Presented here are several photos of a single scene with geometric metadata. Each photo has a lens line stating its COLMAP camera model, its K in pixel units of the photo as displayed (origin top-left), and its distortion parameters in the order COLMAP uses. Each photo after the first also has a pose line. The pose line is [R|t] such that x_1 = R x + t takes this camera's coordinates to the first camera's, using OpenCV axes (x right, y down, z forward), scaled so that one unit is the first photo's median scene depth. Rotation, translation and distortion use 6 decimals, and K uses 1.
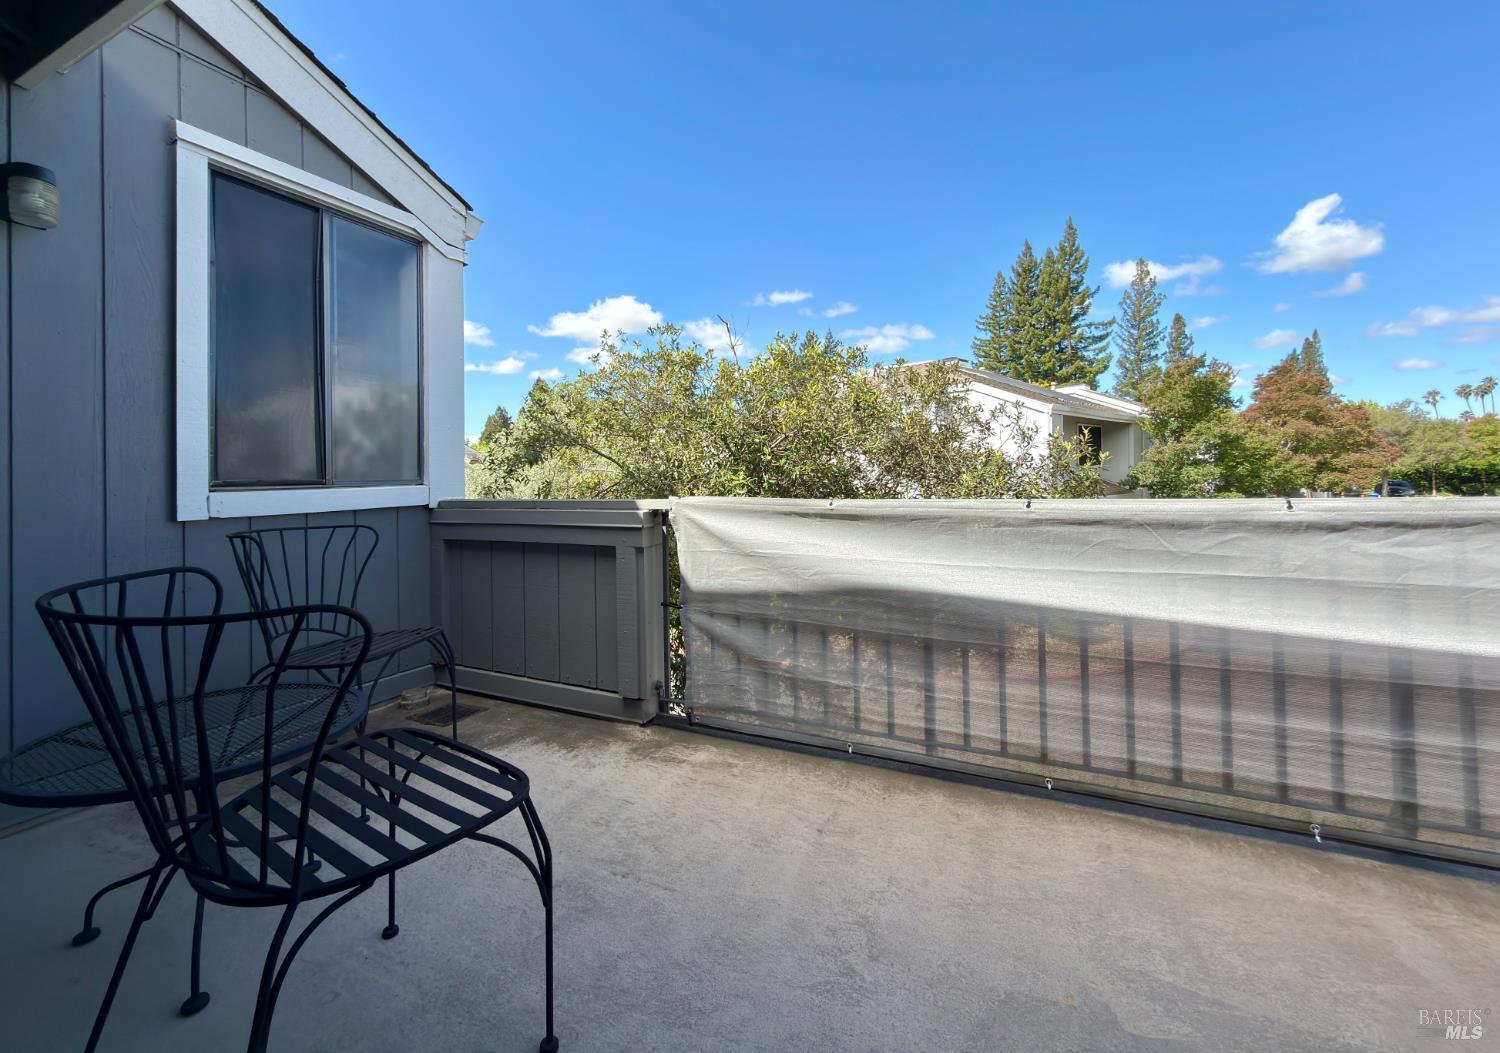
lens RADIAL K [[616.0, 0, 730.2], [0, 616.0, 472.2], [0, 0, 1]] dist [-0.000187, -0.000056]
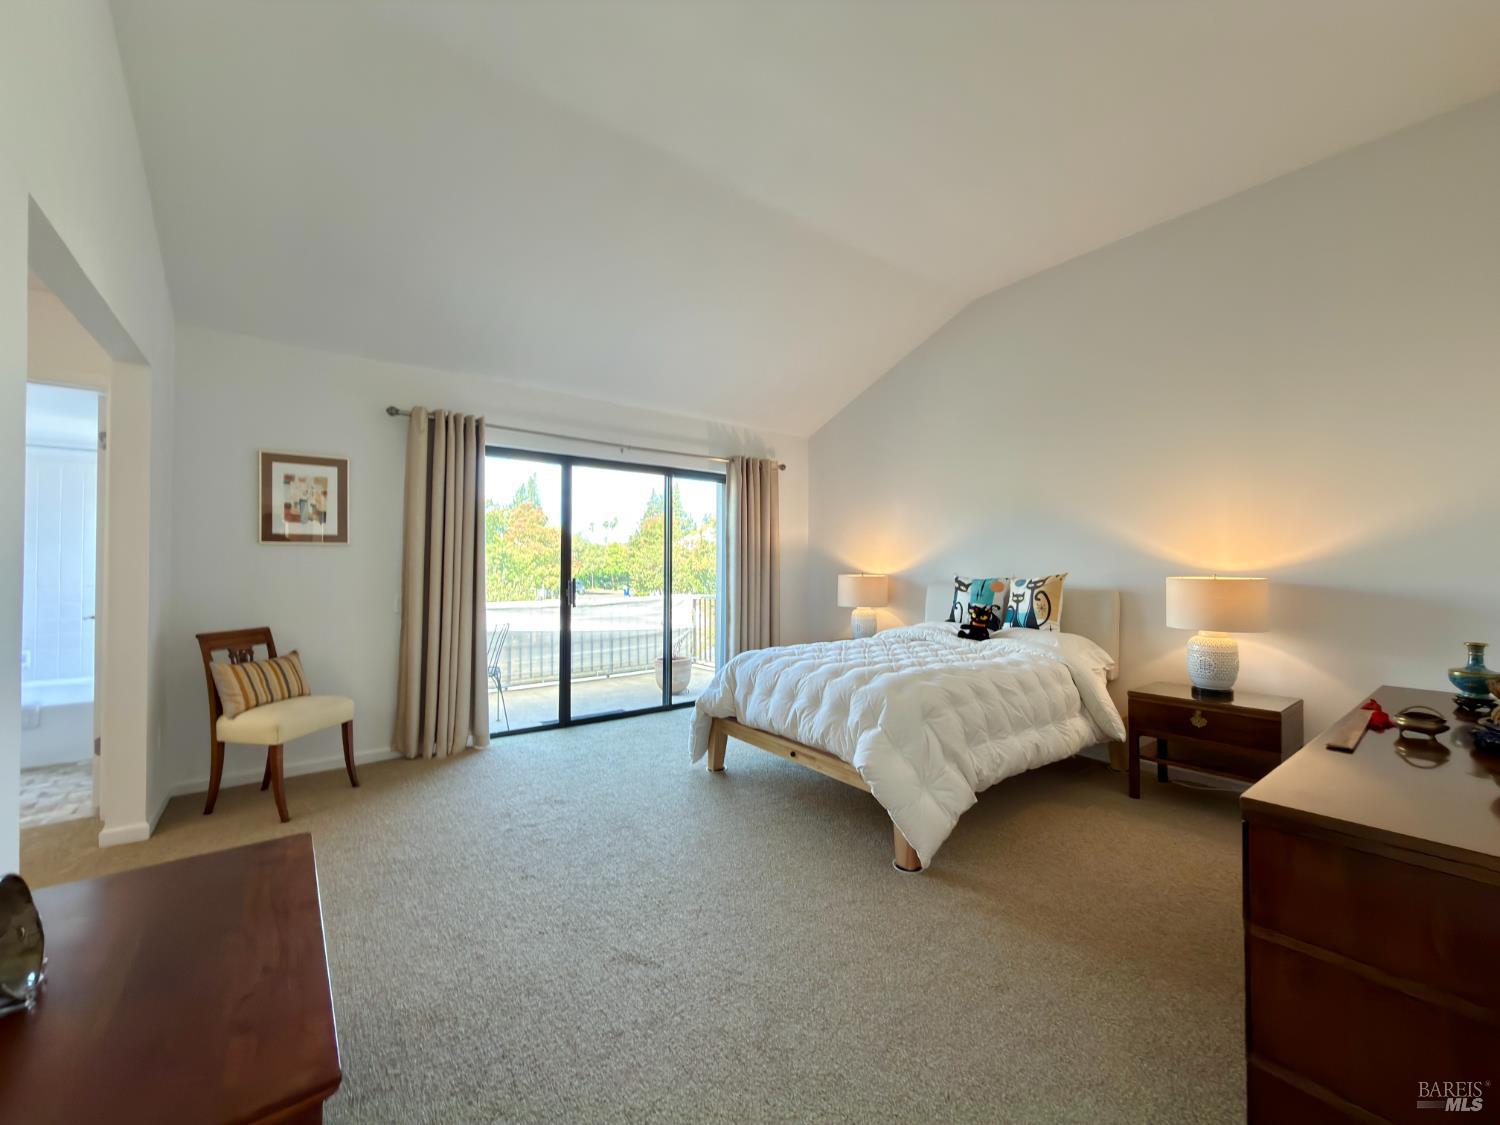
lens RADIAL K [[601.7, 0, 745.7], [0, 601.7, 562.4], [0, 0, 1]] dist [-0.003520, 0.002291]
pose [[0.449865, 0.024768, 0.892753, -0.154426], [-0.011165, 0.999693, -0.022109, -0.008750], [-0.893027, -0.000022, 0.450003, -0.119450]]
